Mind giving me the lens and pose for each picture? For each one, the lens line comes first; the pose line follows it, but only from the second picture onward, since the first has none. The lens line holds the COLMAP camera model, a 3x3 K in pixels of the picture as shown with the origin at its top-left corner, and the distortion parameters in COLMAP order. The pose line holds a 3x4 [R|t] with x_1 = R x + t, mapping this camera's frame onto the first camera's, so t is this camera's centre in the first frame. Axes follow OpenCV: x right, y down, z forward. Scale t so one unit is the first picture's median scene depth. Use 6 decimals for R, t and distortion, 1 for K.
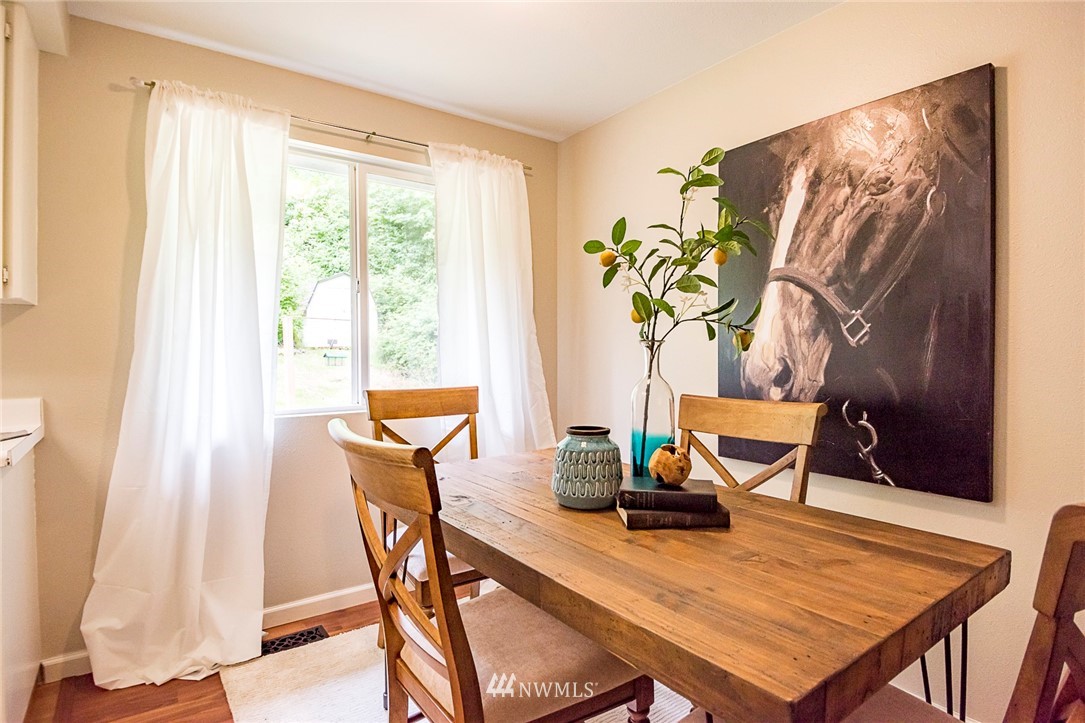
lens RADIAL K [[567.7, 0, 542.5], [0, 567.7, 361.5], [0, 0, 1]] dist [0.040092, -0.056067]
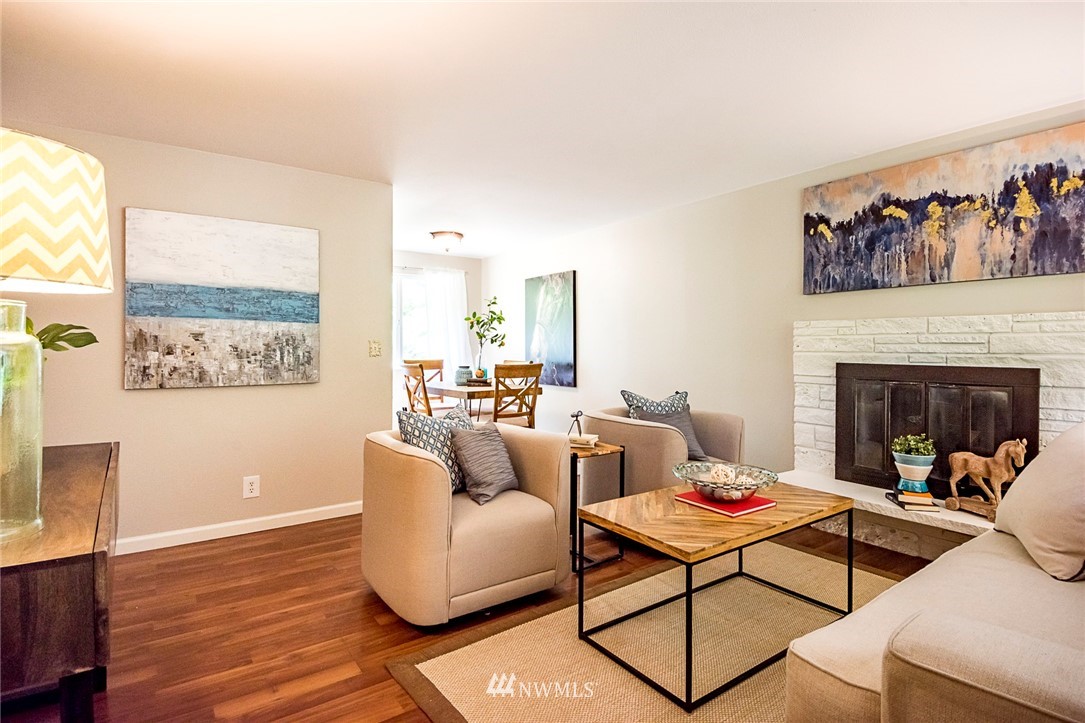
lens RADIAL K [[547.3, 0, 554.1], [0, 547.3, 345.6], [0, 0, 1]] dist [0.053009, -0.048516]
pose [[0.999996, -0.000335, 0.002969, 0.525985], [0.000391, 0.999824, -0.018751, 0.034727], [-0.002962, 0.018752, 0.999820, -2.116312]]
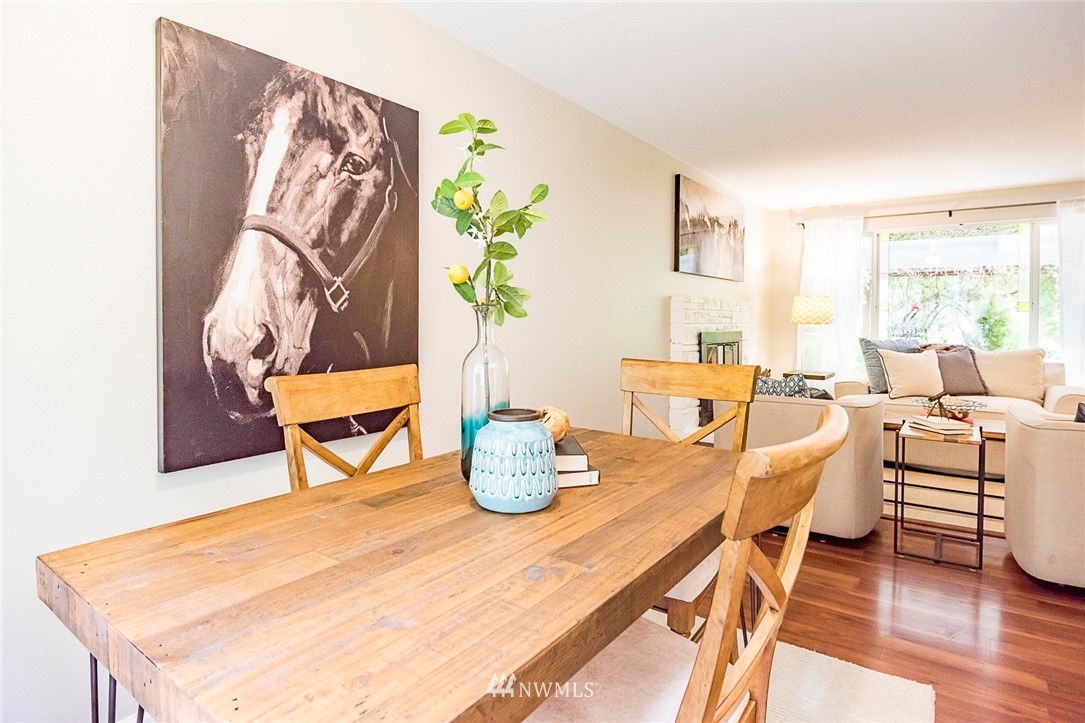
lens RADIAL K [[587.0, 0, 538.0], [0, 587.0, 333.1], [0, 0, 1]] dist [0.000281, -0.000191]
pose [[-0.296540, -0.026376, 0.954656, -0.556914], [0.011206, 0.999454, 0.031095, -0.016136], [-0.954955, 0.019918, -0.296083, 0.927919]]
